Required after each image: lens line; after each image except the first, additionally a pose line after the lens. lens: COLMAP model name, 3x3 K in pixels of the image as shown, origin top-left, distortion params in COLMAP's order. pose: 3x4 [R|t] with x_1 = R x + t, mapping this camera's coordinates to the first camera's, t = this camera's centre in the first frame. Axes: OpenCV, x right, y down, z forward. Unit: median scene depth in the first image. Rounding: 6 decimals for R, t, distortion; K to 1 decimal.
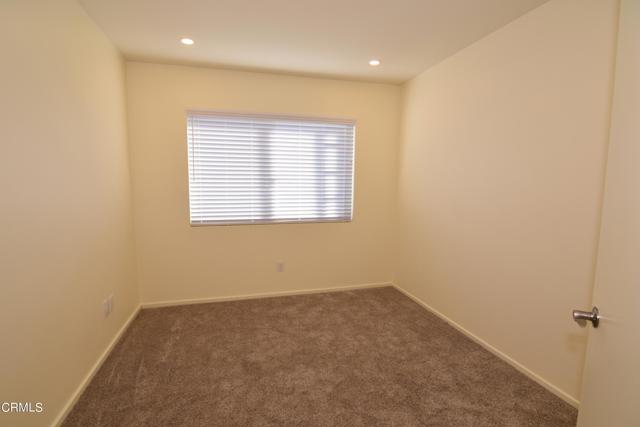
lens RADIAL K [[329.1, 0, 320.0], [0, 329.1, 216.4], [0, 0, 1]] dist [0.001340, 0.000100]
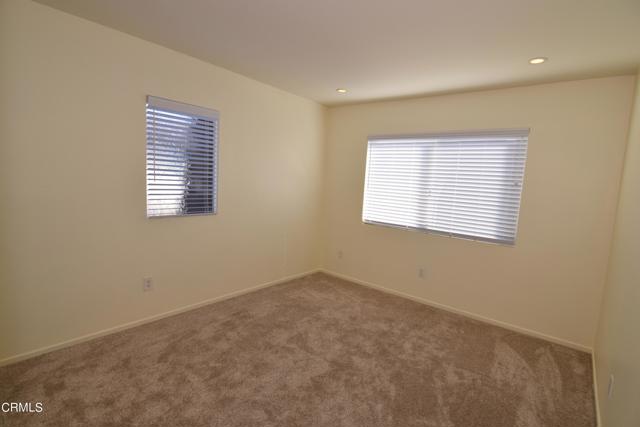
lens RADIAL K [[311.2, 0, 318.6], [0, 311.2, 215.5], [0, 0, 1]] dist [-0.001079, -0.011783]
pose [[0.572218, 0.120221, -0.811242, 0.522611], [-0.160155, 0.986532, 0.033231, -0.015155], [0.804312, 0.110909, 0.583765, 0.131982]]
